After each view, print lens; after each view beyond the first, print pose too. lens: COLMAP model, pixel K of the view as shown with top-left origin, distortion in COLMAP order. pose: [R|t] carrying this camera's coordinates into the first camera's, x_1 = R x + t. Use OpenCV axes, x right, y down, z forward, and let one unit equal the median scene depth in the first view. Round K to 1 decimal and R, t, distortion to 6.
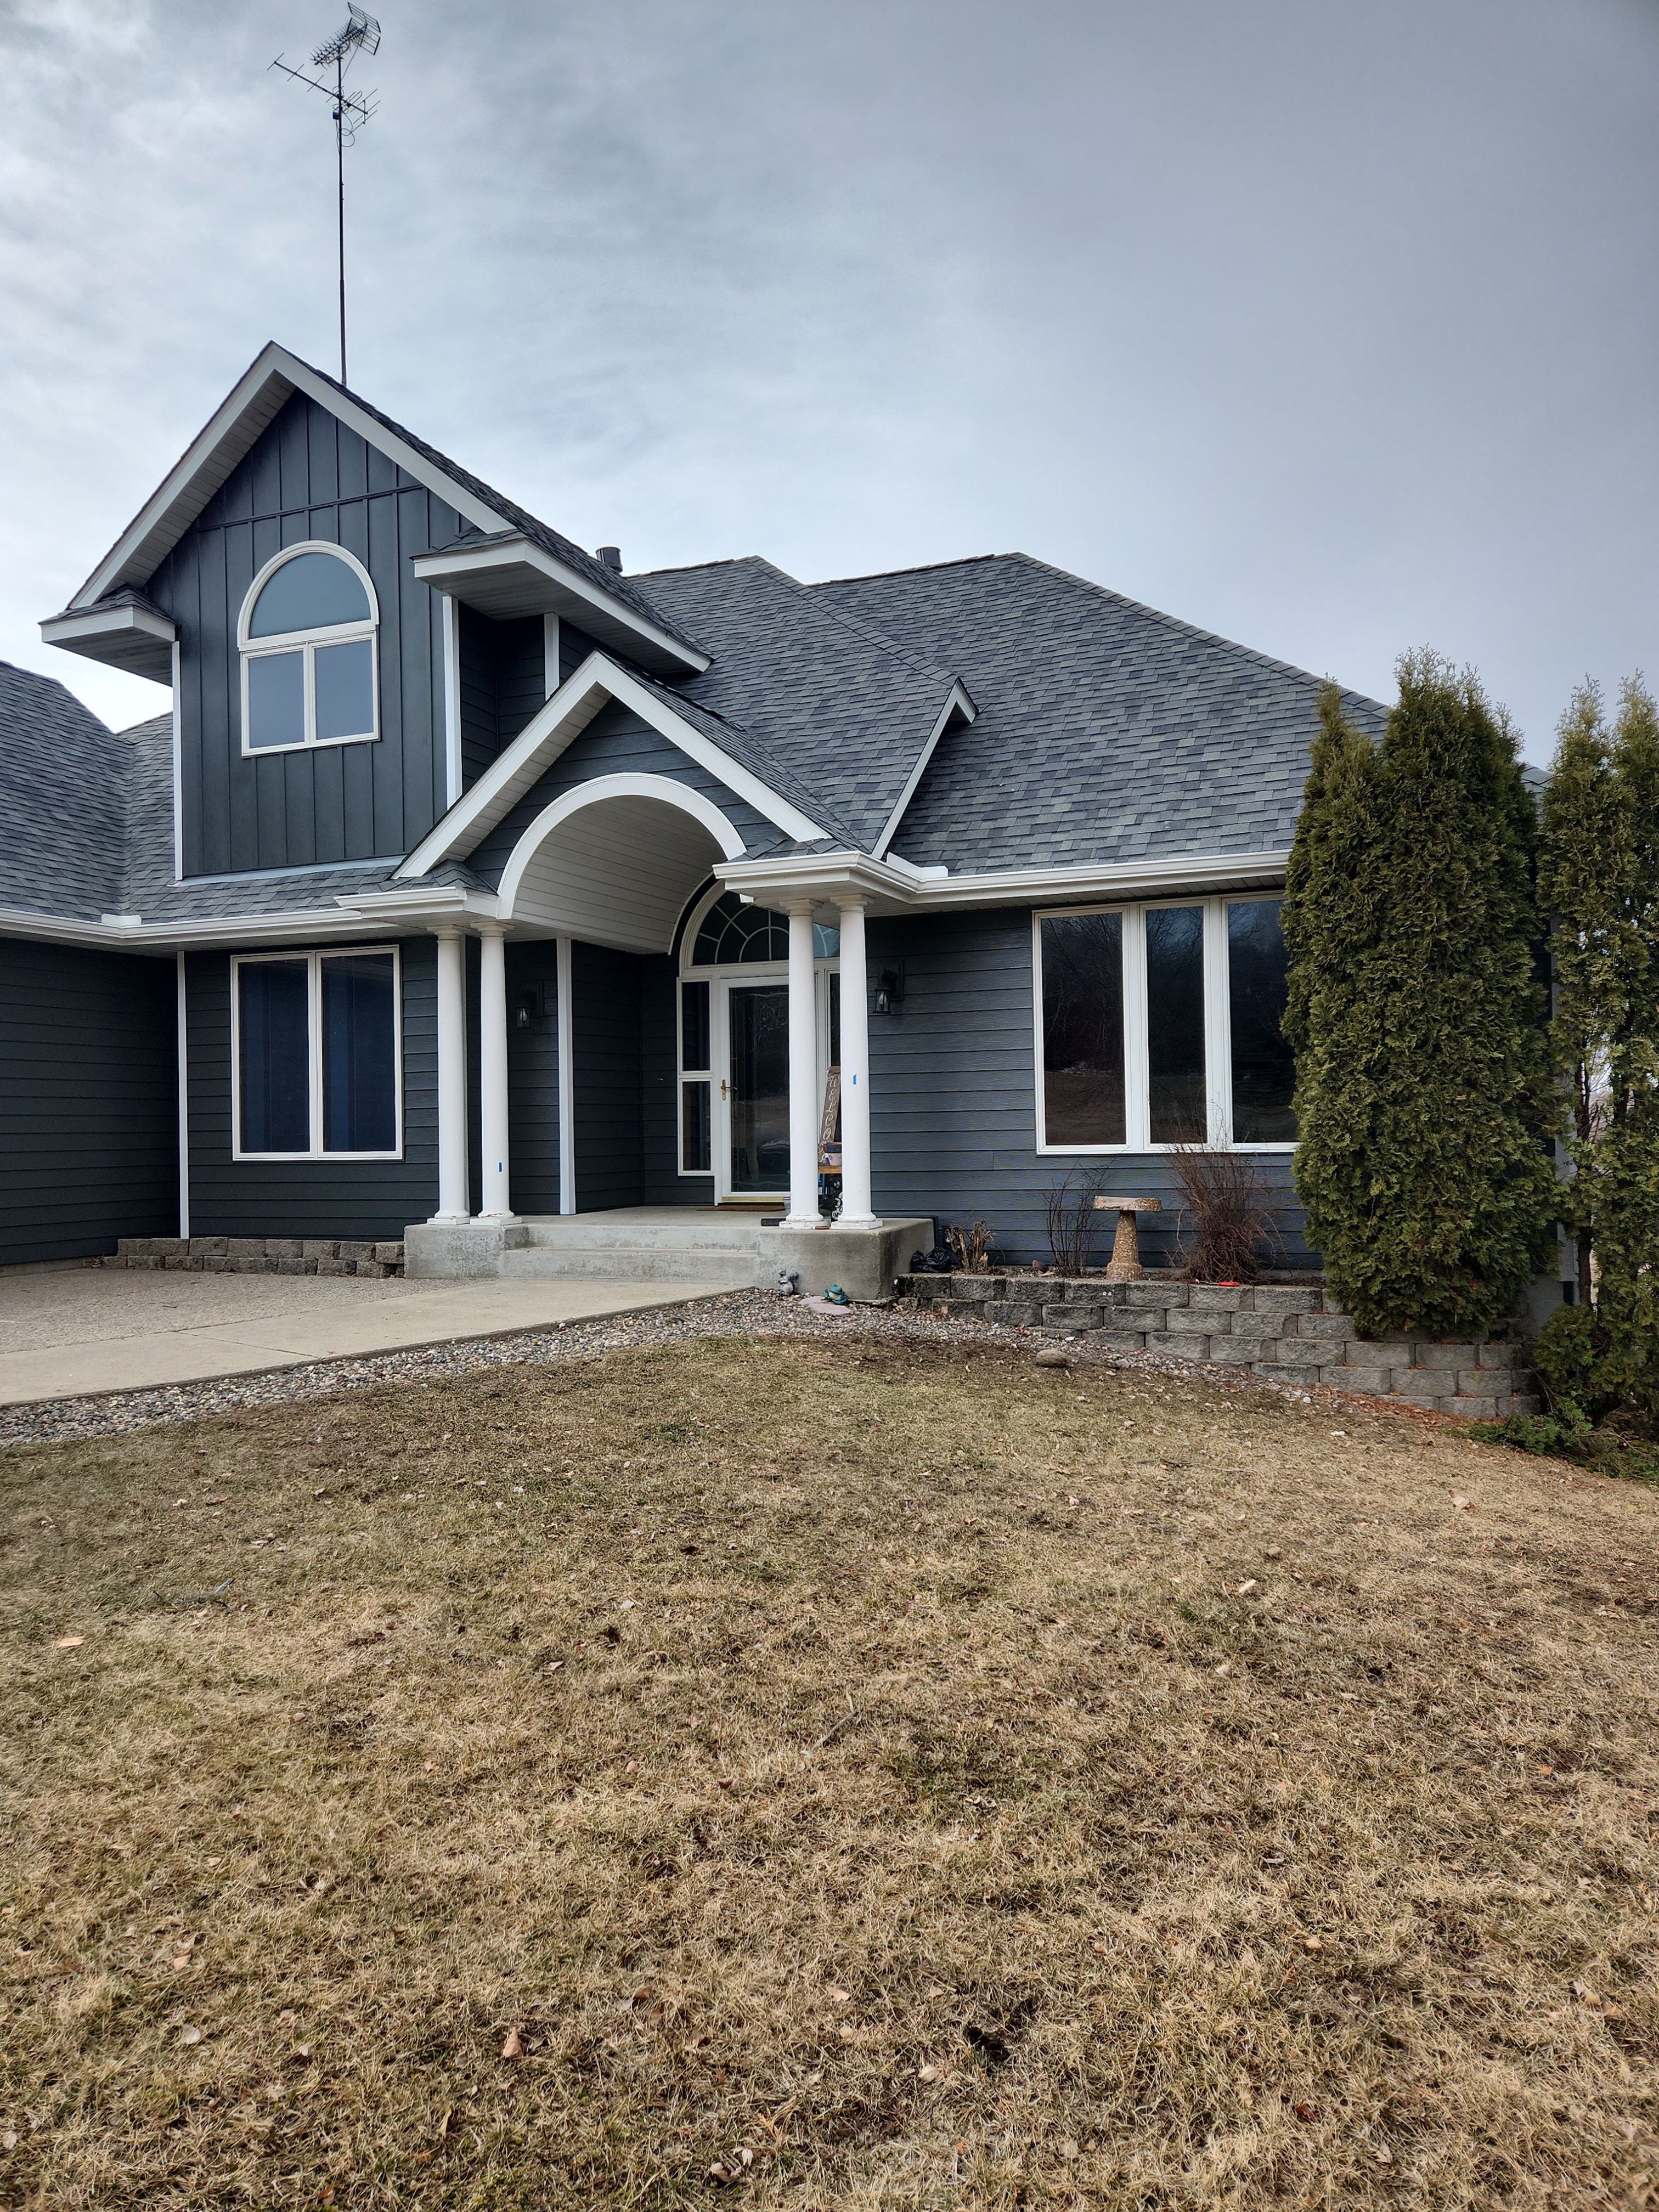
lens RADIAL K [[1493.1, 0, 830.4], [0, 1493.1, 1143.5], [0, 0, 1]] dist [0.080859, -0.003541]
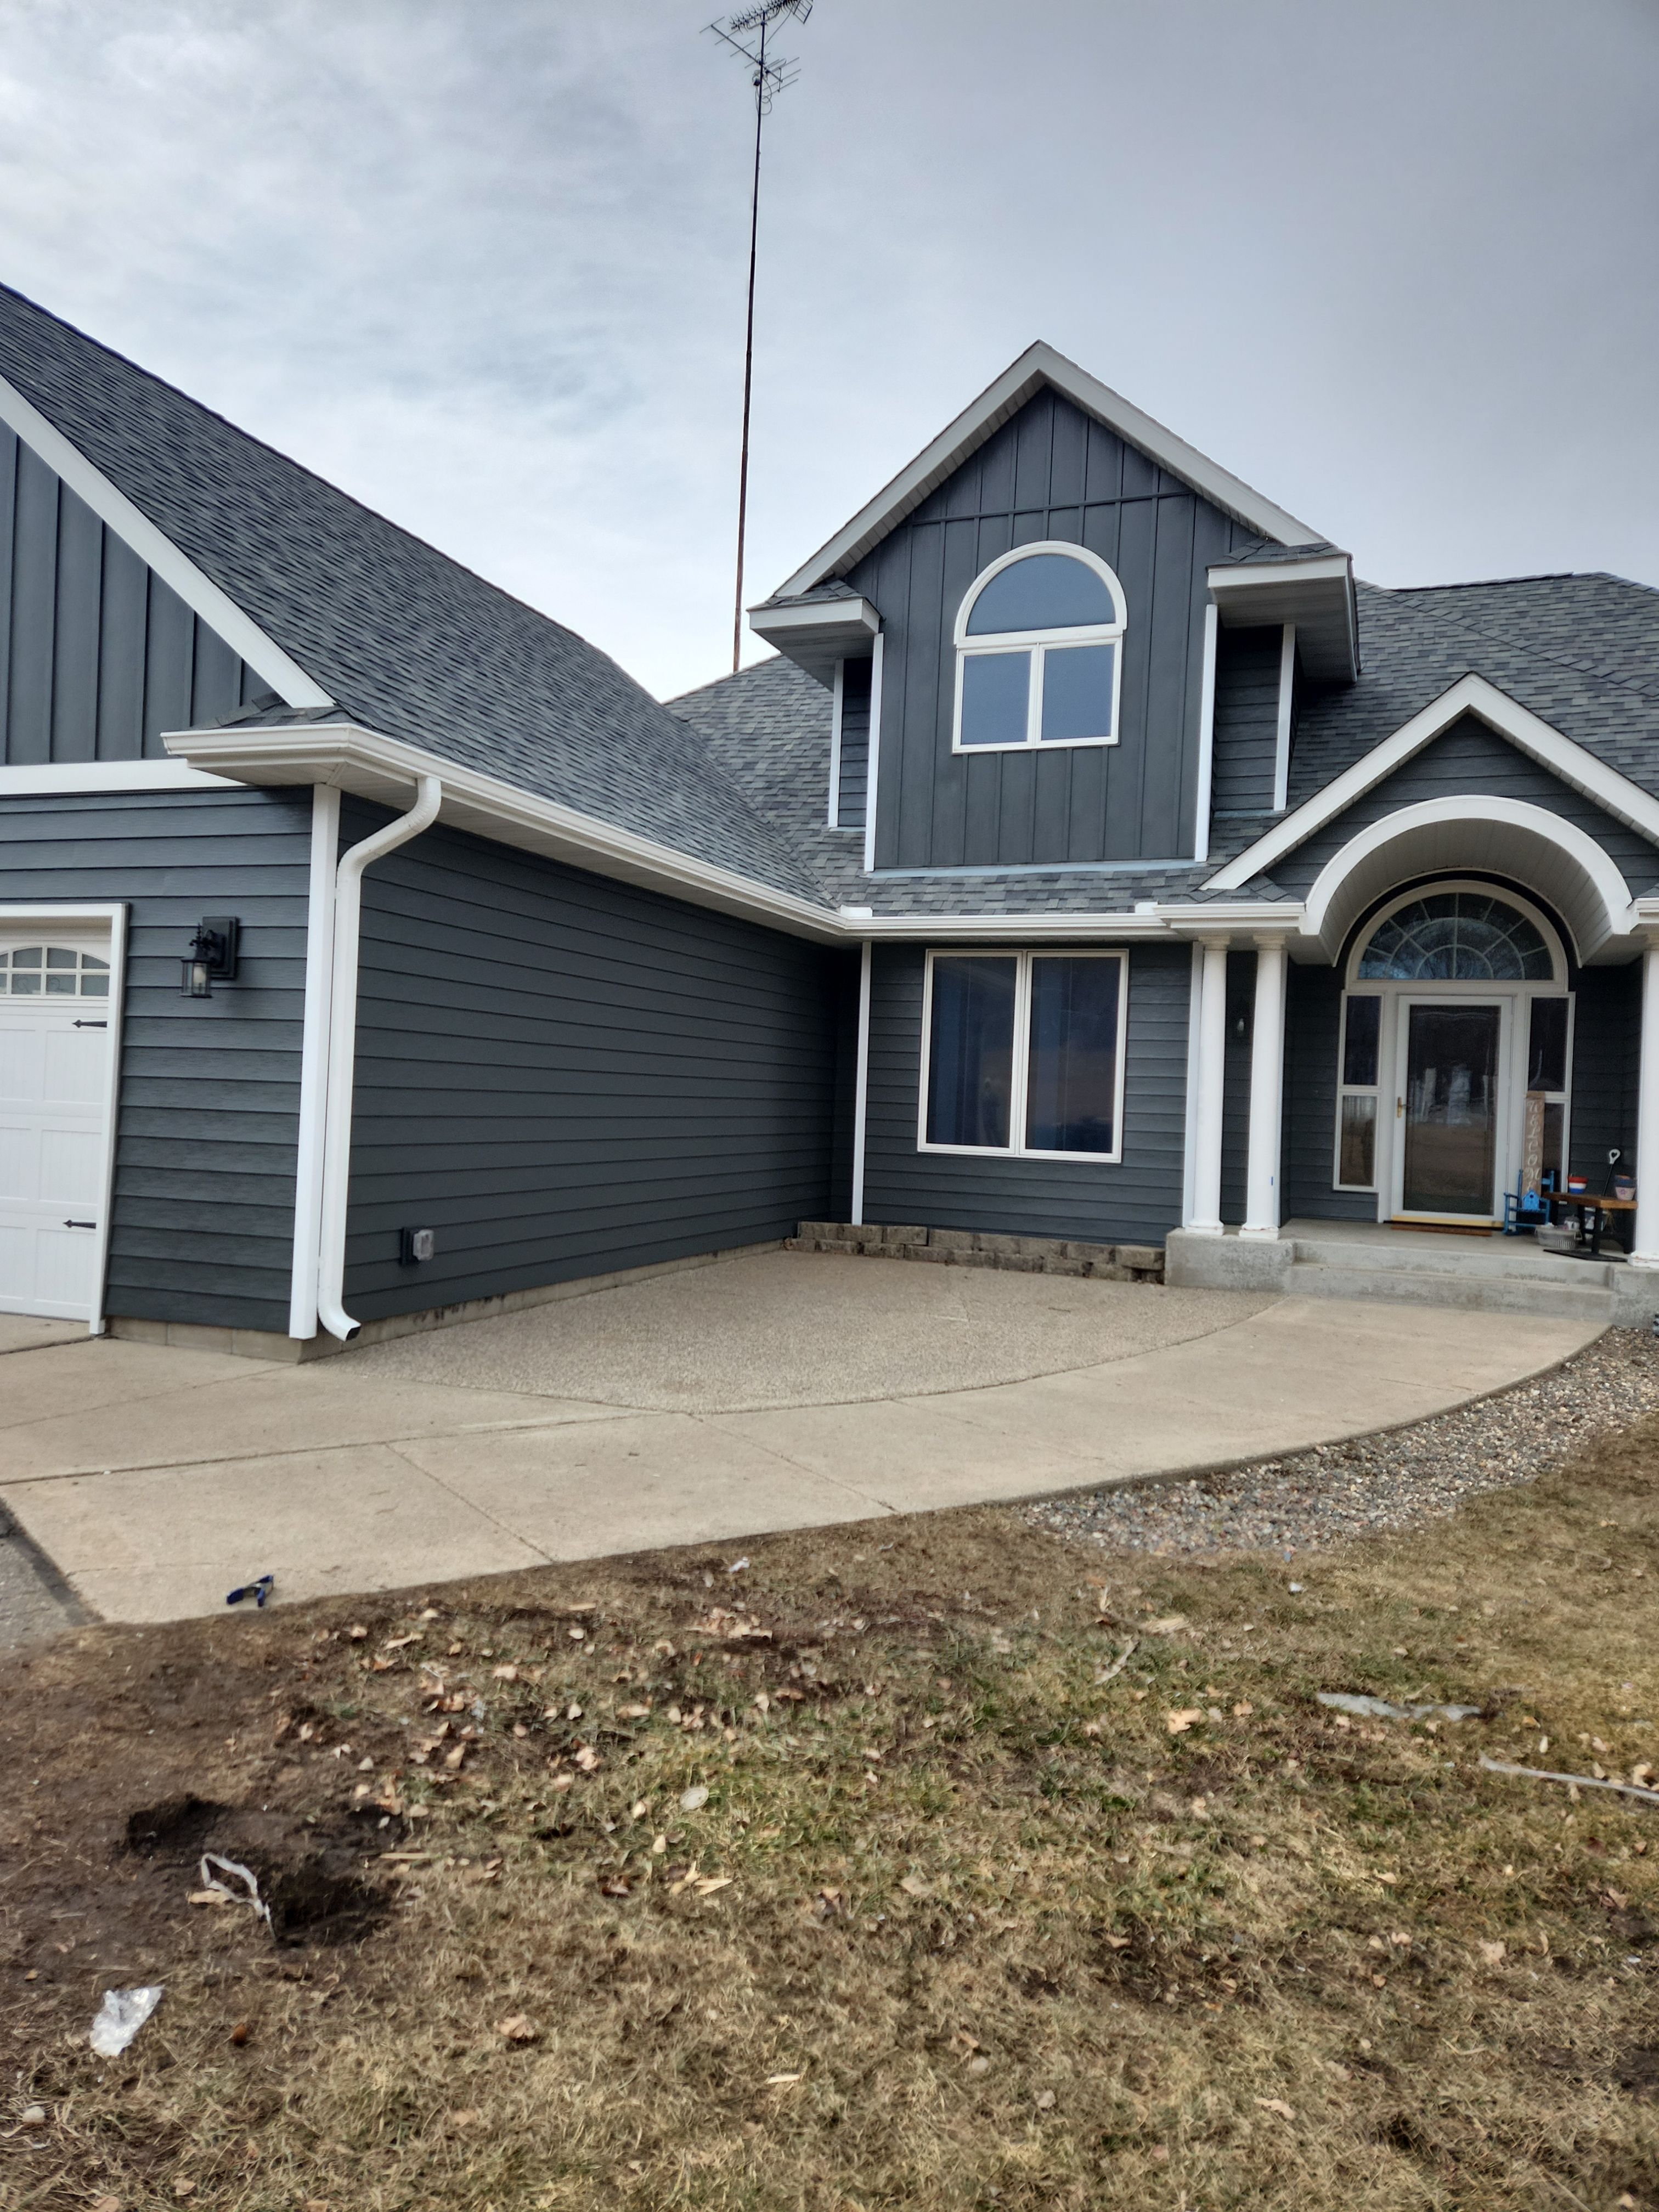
lens RADIAL K [[1444.1, 0, 829.5], [0, 1444.1, 1106.0], [0, 0, 1]] dist [0.119944, 0.001043]
pose [[0.997668, 0.054449, 0.041150, -0.508348], [-0.054627, 0.998502, 0.003213, -0.019138], [-0.040914, -0.005454, 0.999148, 0.033474]]
